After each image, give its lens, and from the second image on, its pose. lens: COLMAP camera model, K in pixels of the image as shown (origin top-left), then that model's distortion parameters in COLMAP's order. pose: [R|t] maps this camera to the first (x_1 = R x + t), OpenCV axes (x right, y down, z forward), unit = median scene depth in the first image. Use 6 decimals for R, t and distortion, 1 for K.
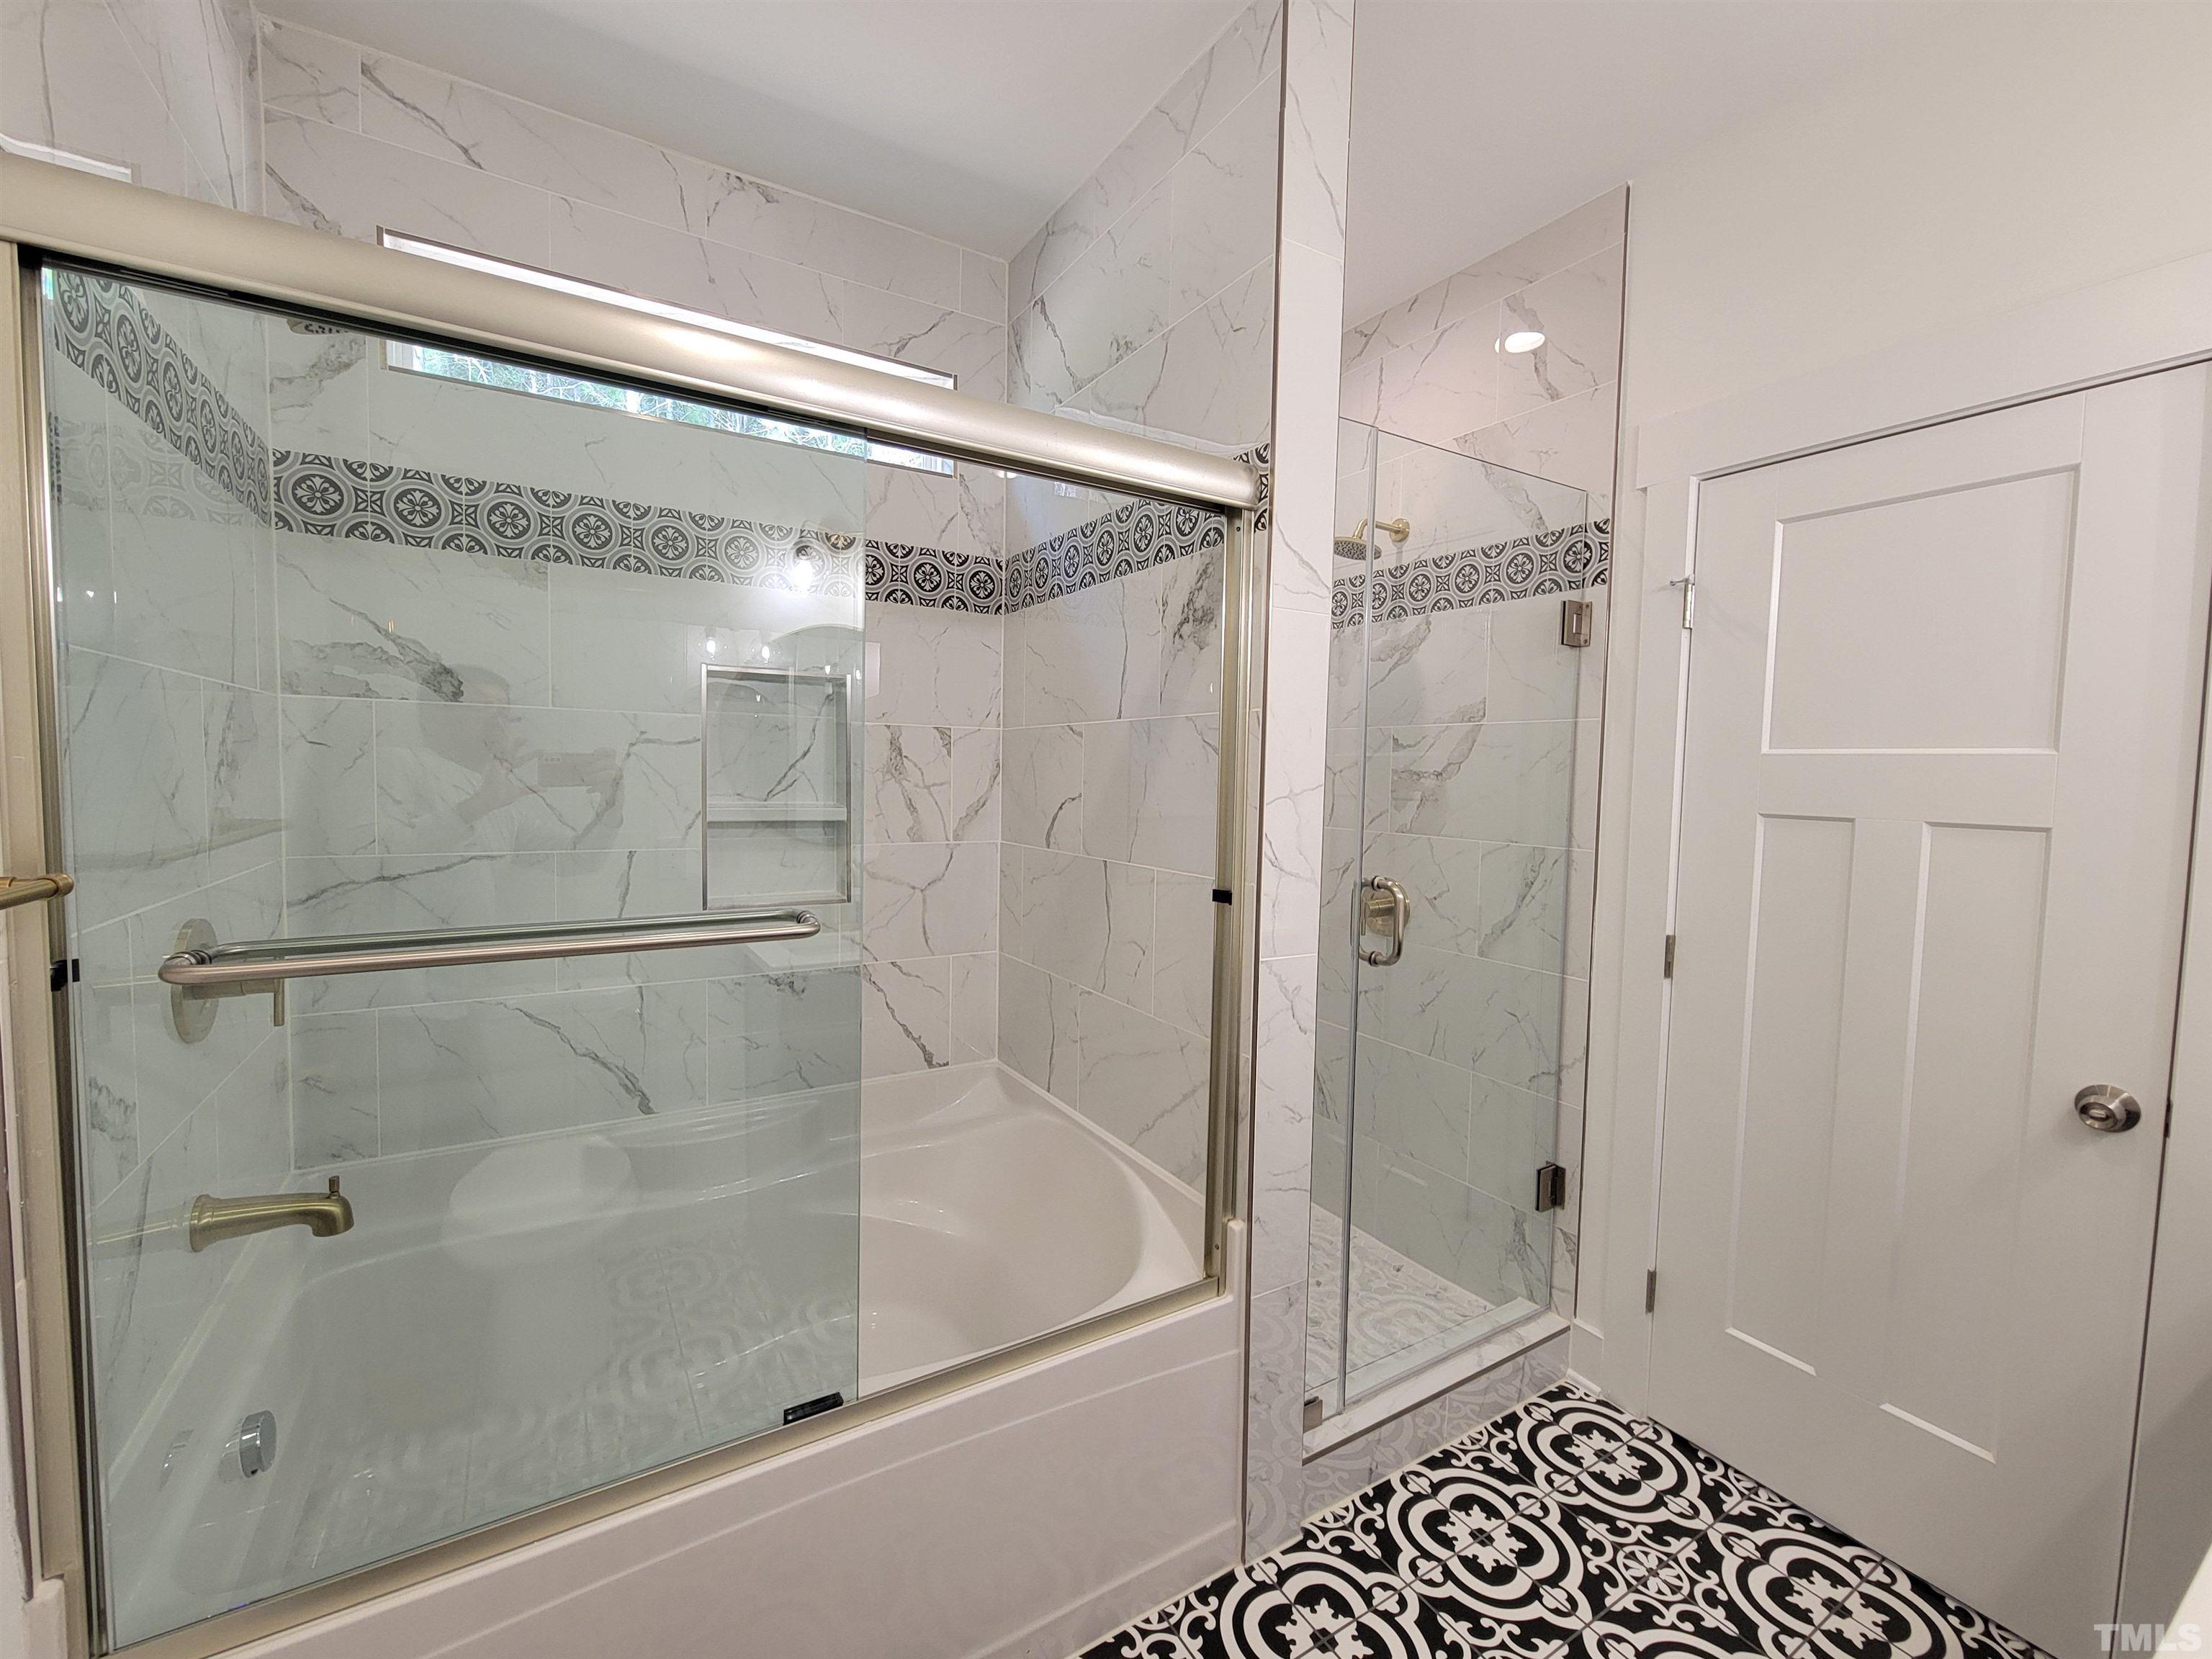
lens RADIAL K [[909.7, 0, 1107.2], [0, 909.7, 830.4], [0, 0, 1]] dist [0.002427, -0.001979]
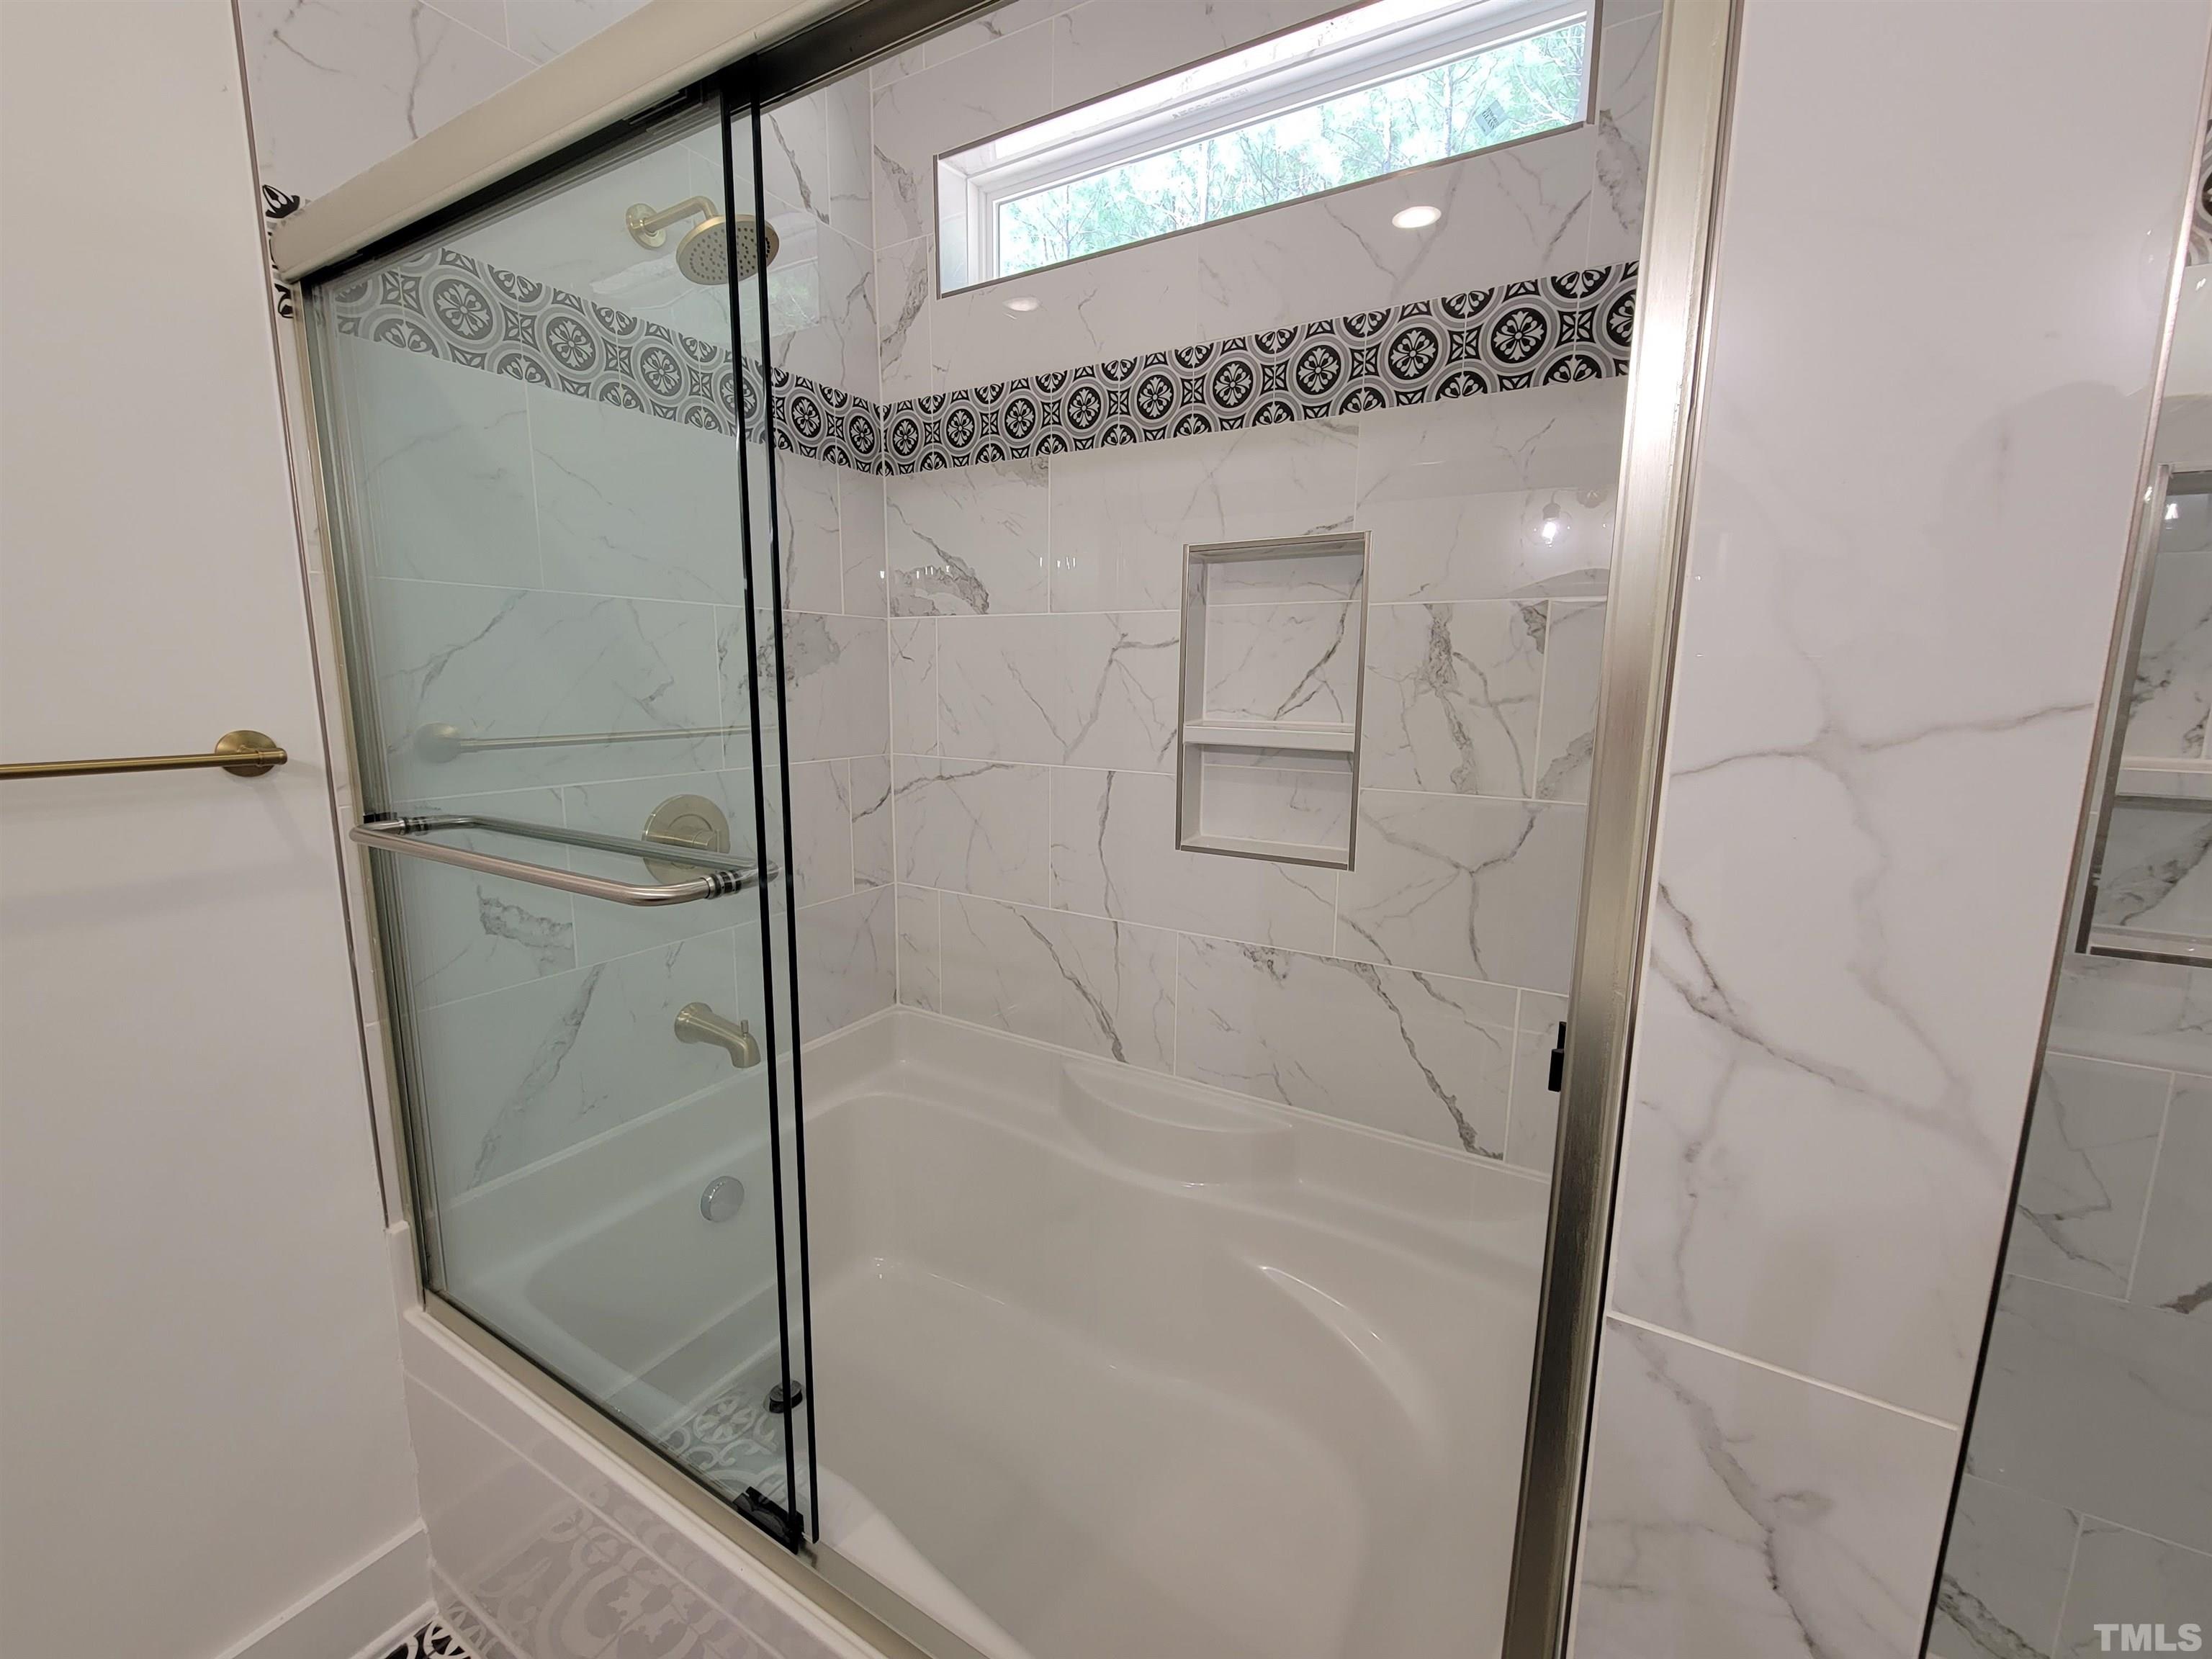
lens RADIAL K [[909.7, 0, 1099.0], [0, 909.7, 825.0], [0, 0, 1]] dist [0.002427, -0.001979]
pose [[0.454783, 0.130087, -0.881050, 0.300611], [-0.057478, 0.991500, 0.116726, -0.032183], [0.888746, -0.002444, 0.458394, 0.661084]]
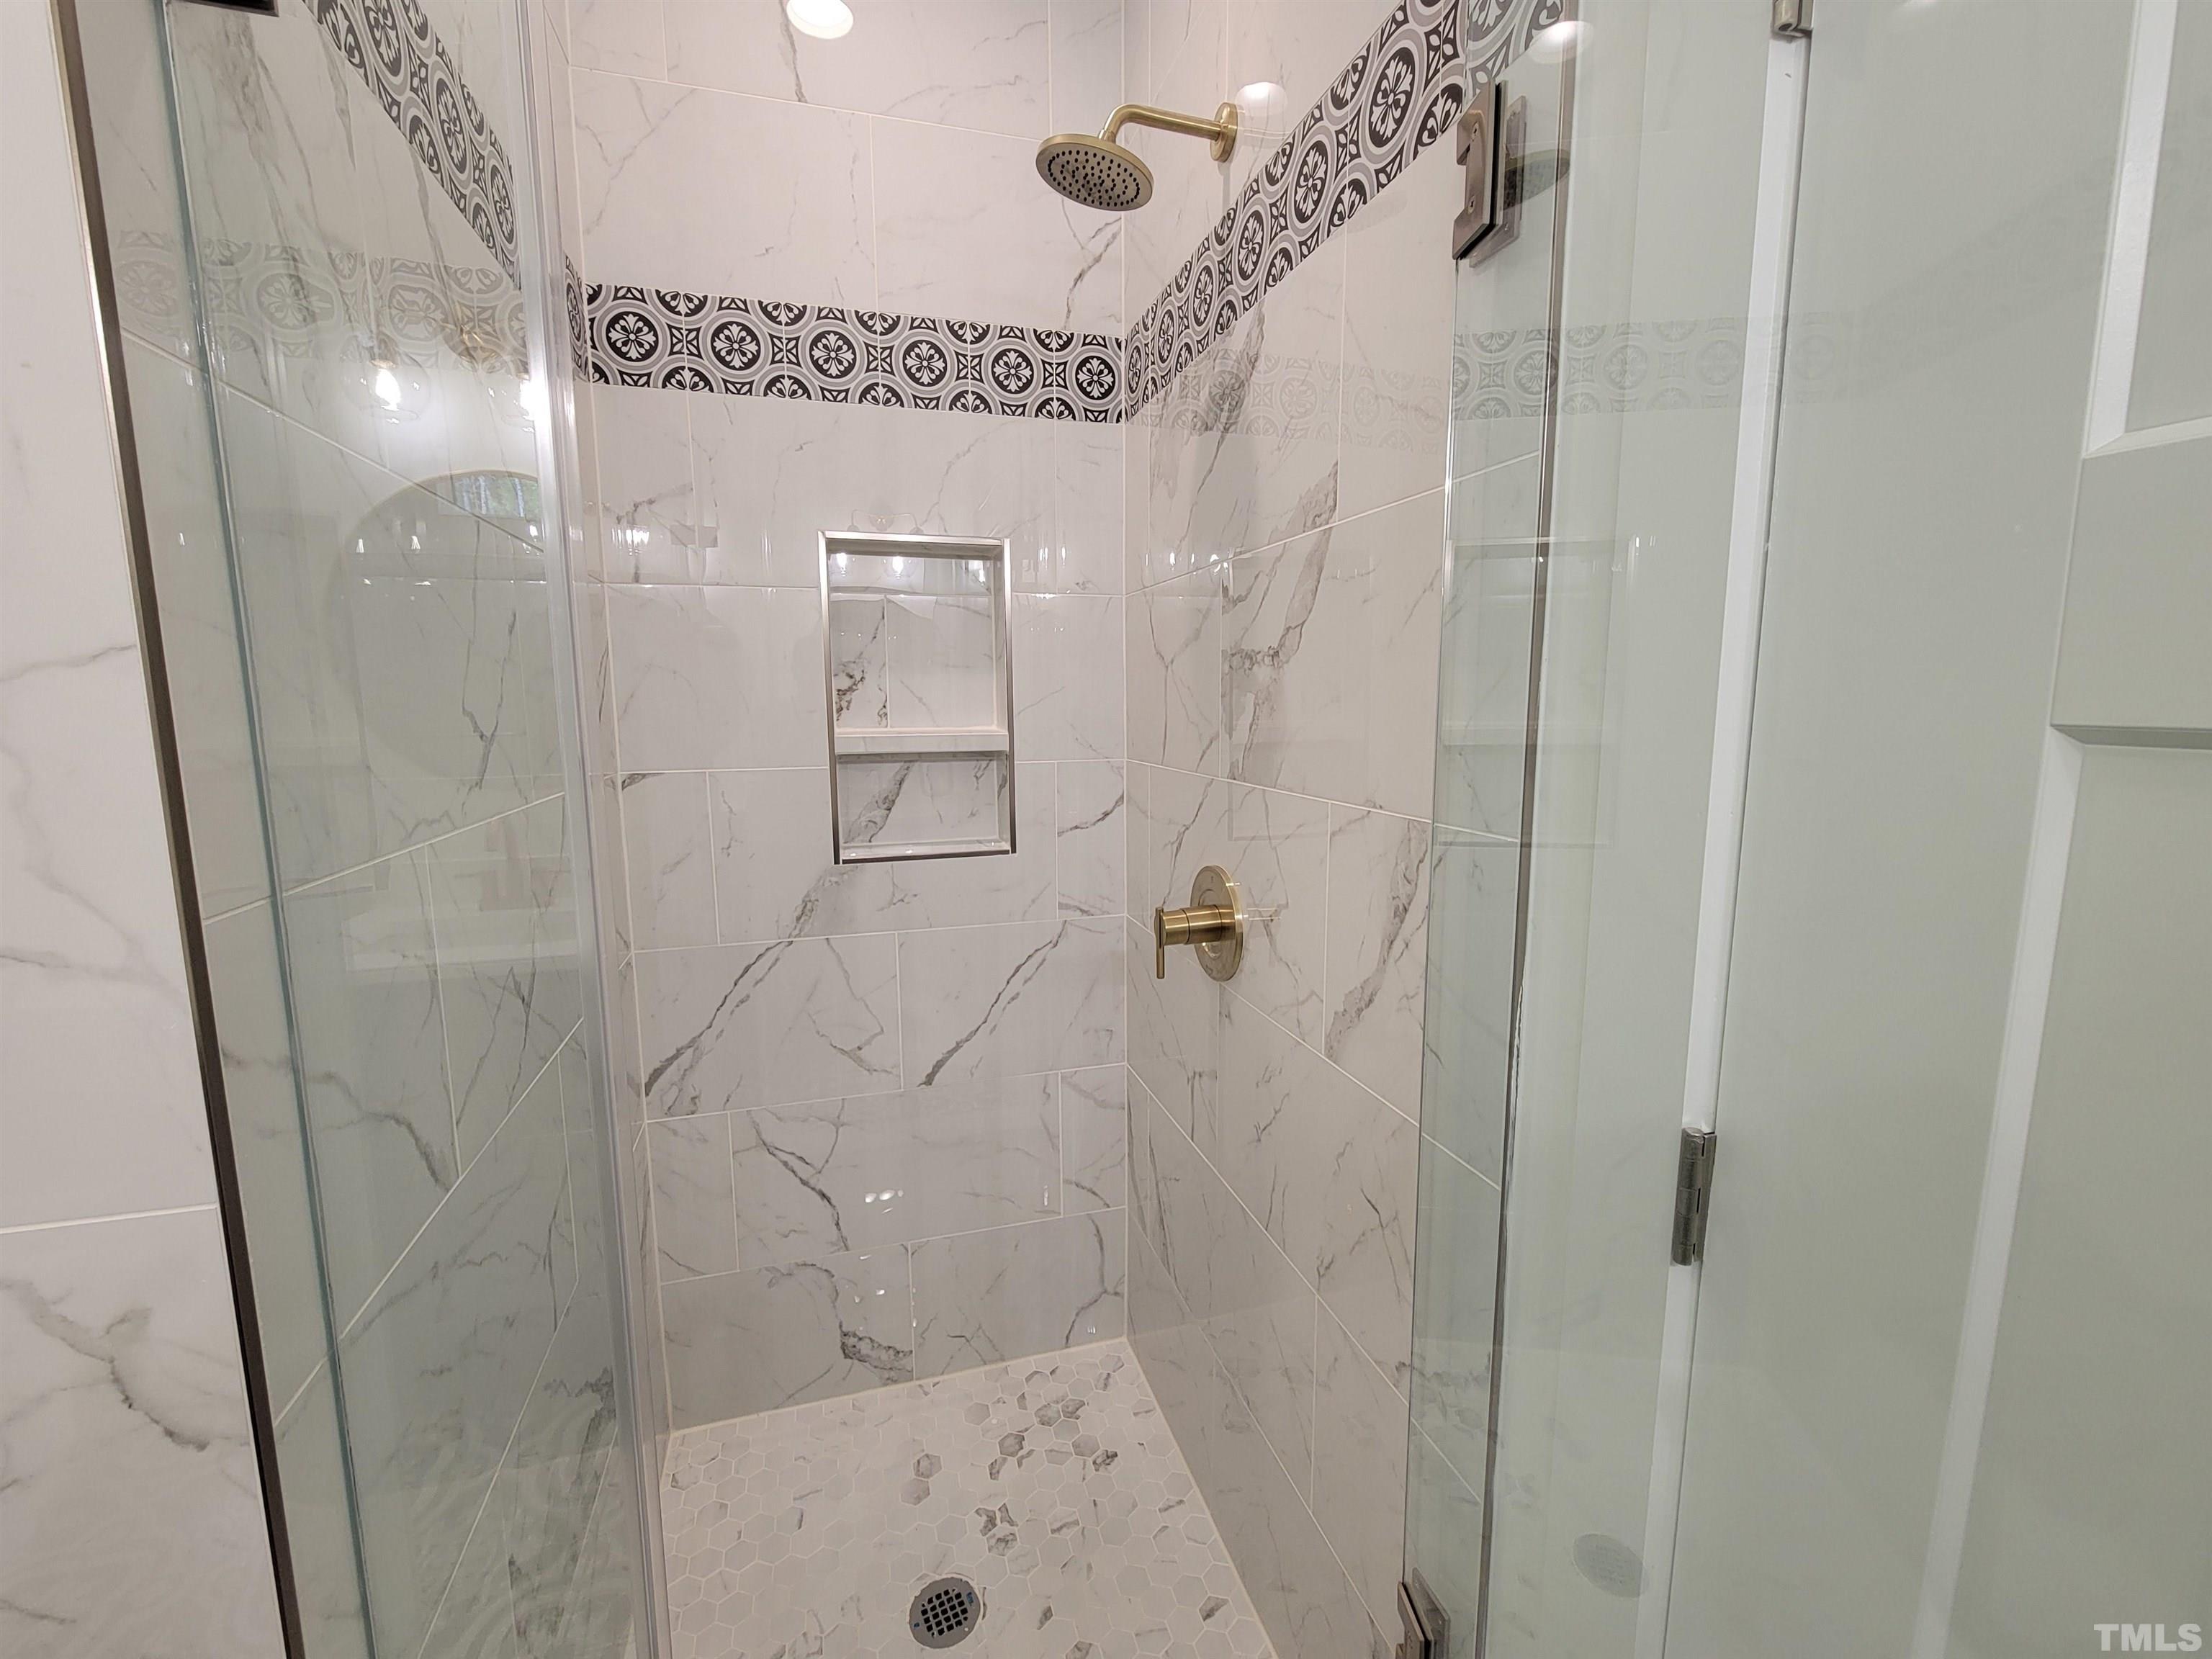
lens RADIAL K [[909.7, 0, 1102.9], [0, 909.7, 826.1], [0, 0, 1]] dist [0.002427, -0.001979]
pose [[0.967685, 0.012785, -0.251837, 0.566914], [0.005729, 0.997341, 0.072646, -0.011835], [0.252096, -0.071741, 0.965039, 0.749871]]
